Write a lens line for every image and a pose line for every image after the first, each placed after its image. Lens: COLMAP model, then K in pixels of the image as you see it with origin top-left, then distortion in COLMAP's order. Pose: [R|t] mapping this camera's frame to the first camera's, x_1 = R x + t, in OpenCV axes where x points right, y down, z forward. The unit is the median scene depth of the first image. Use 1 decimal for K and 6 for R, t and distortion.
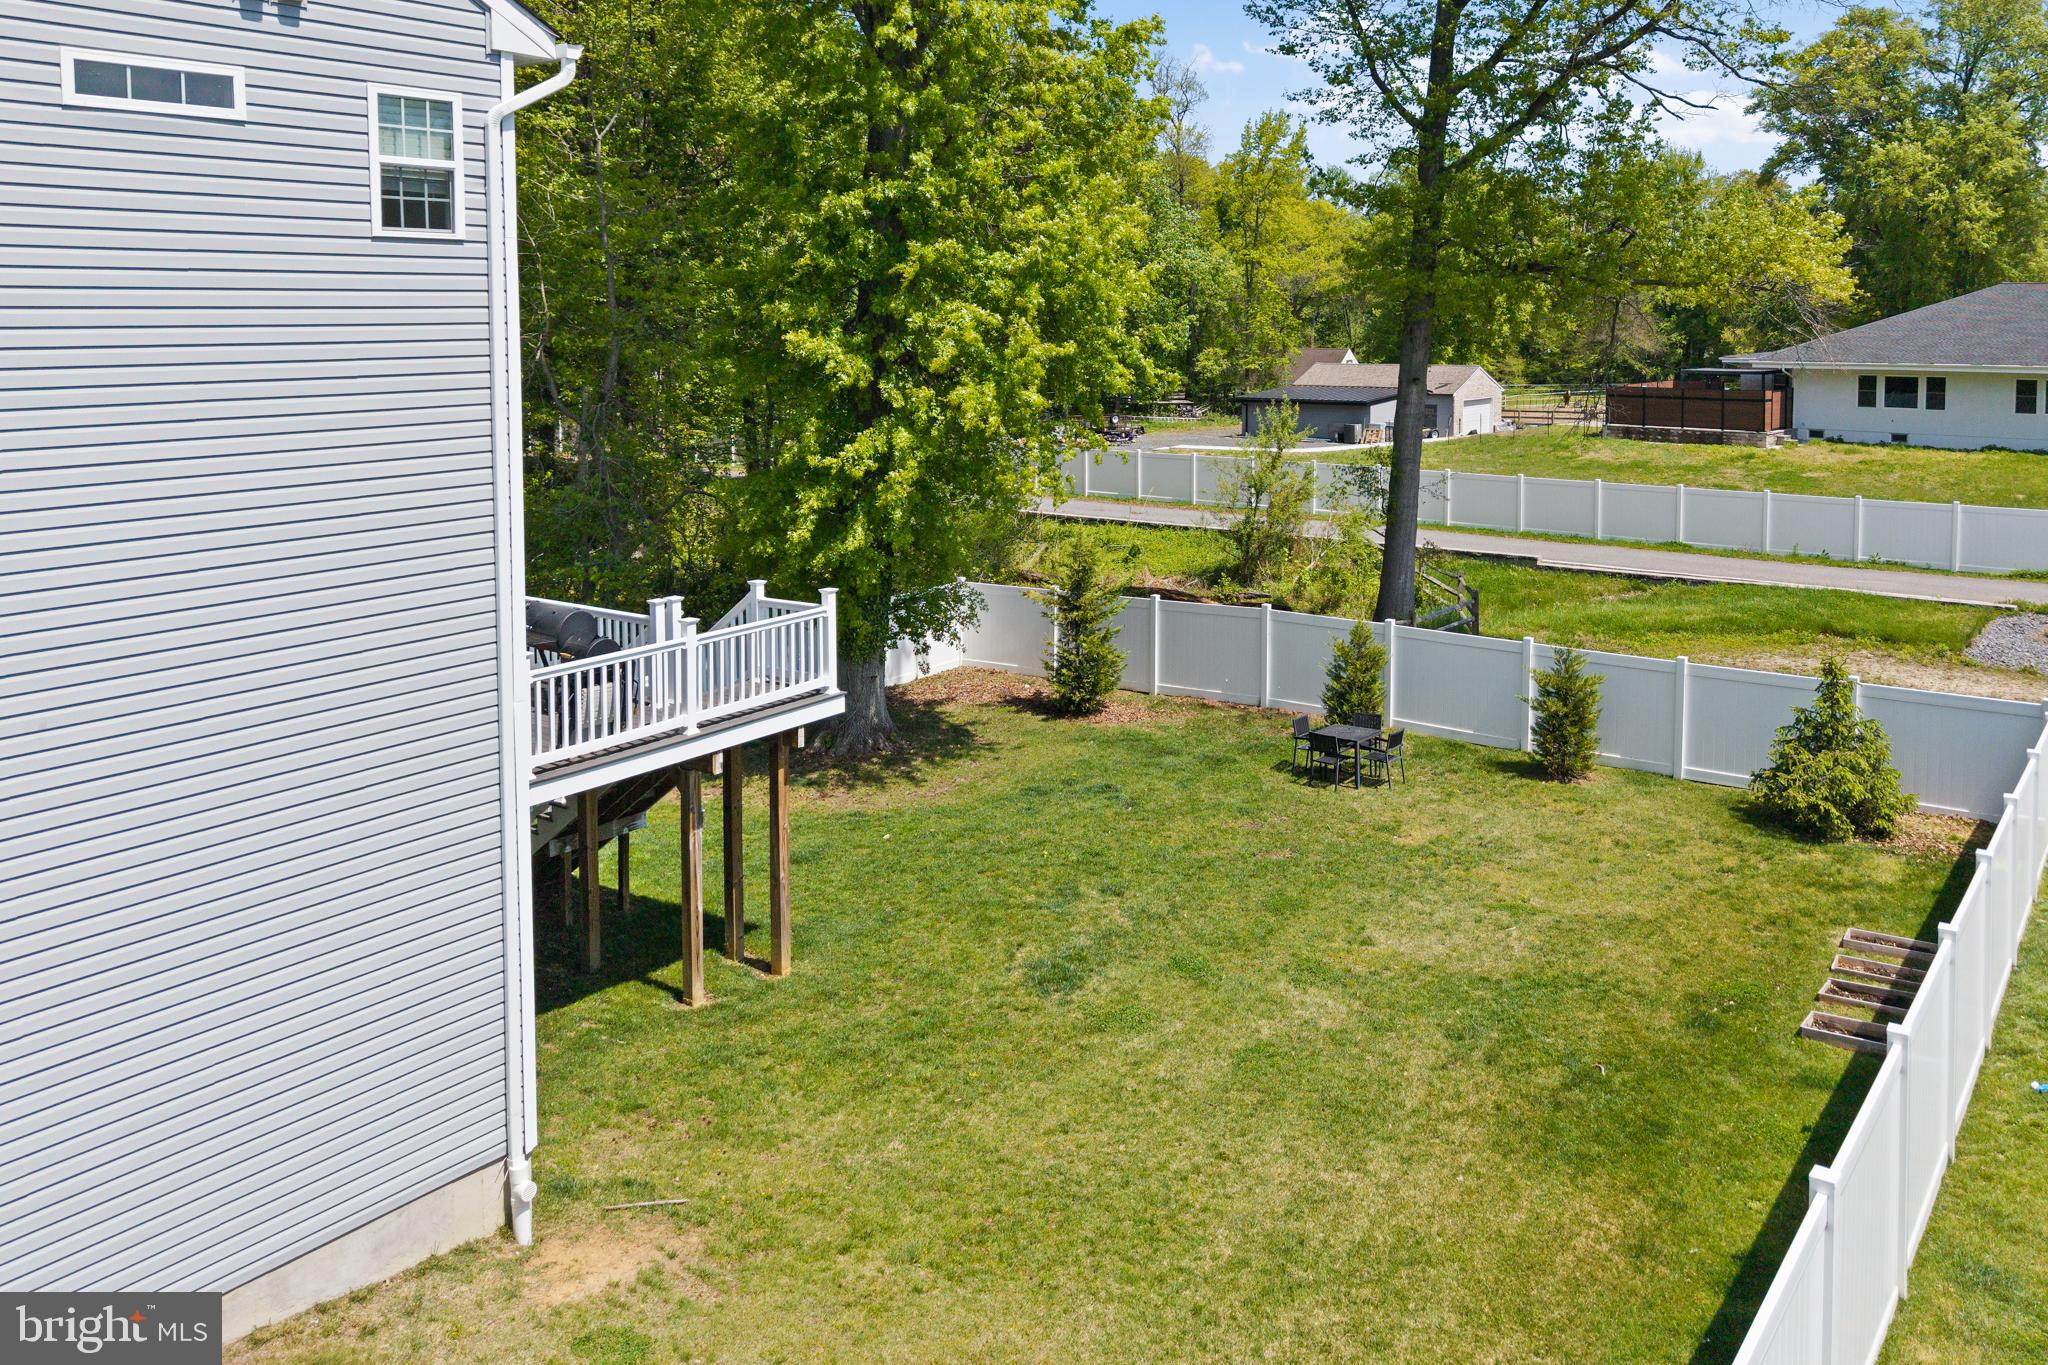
lens RADIAL K [[1578.4, 0, 1159.9], [0, 1578.4, 394.3], [0, 0, 1]] dist [0.014951, -0.002263]
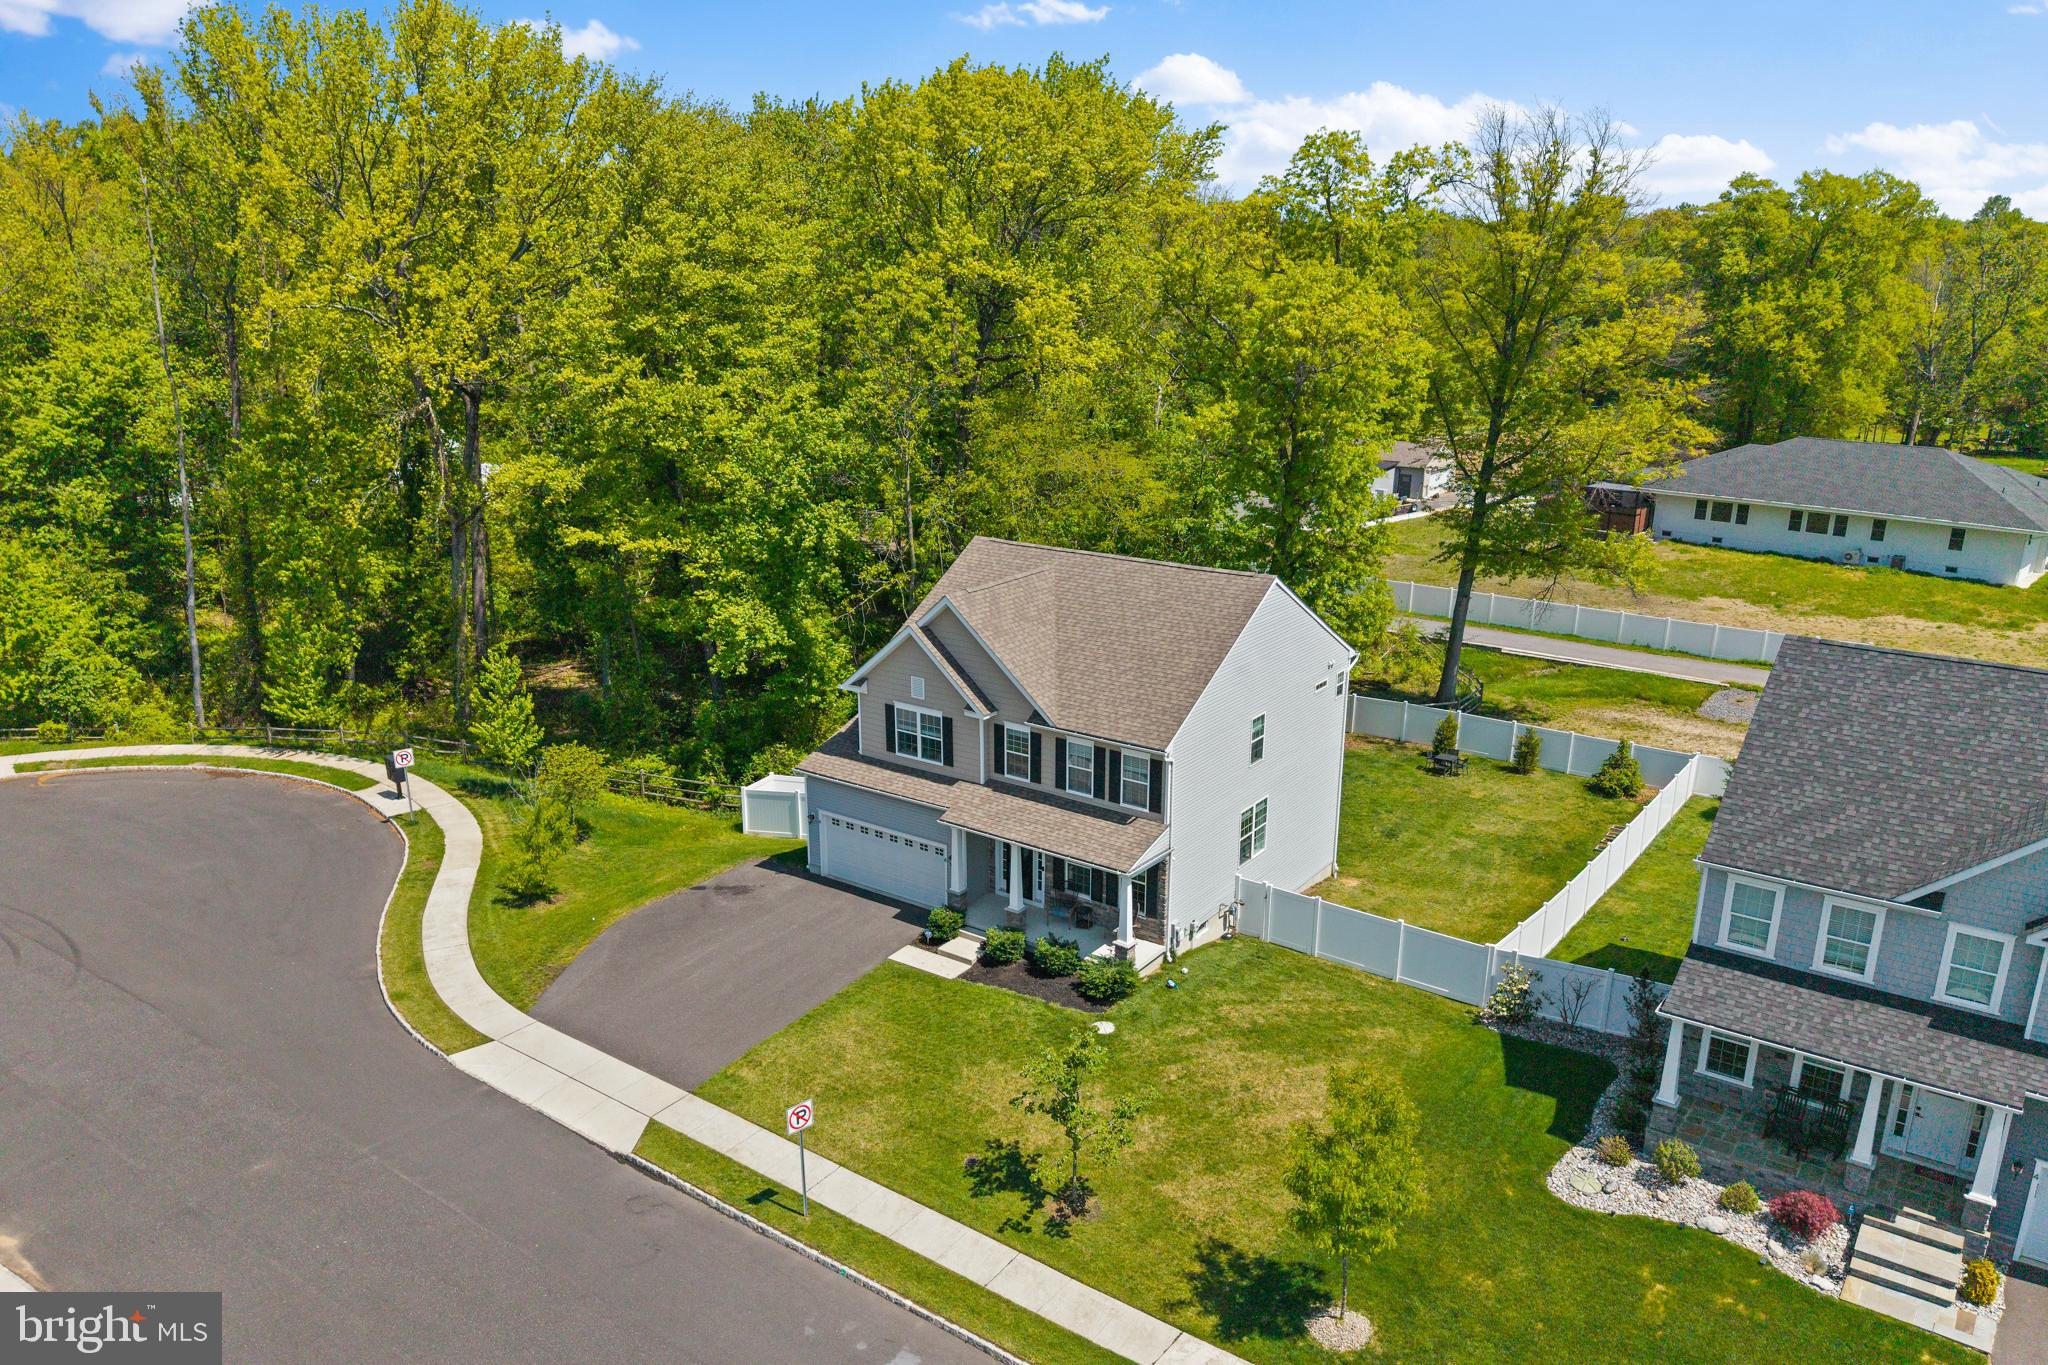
lens RADIAL K [[1473.4, 0, 1032.7], [0, 1473.4, 712.4], [0, 0, 1]] dist [0.022247, -0.008392]
pose [[0.999533, 0.012976, -0.027667, -0.599082], [-0.005592, 0.967743, 0.251877, -0.567239], [0.030043, -0.251604, 0.967364, -1.683514]]
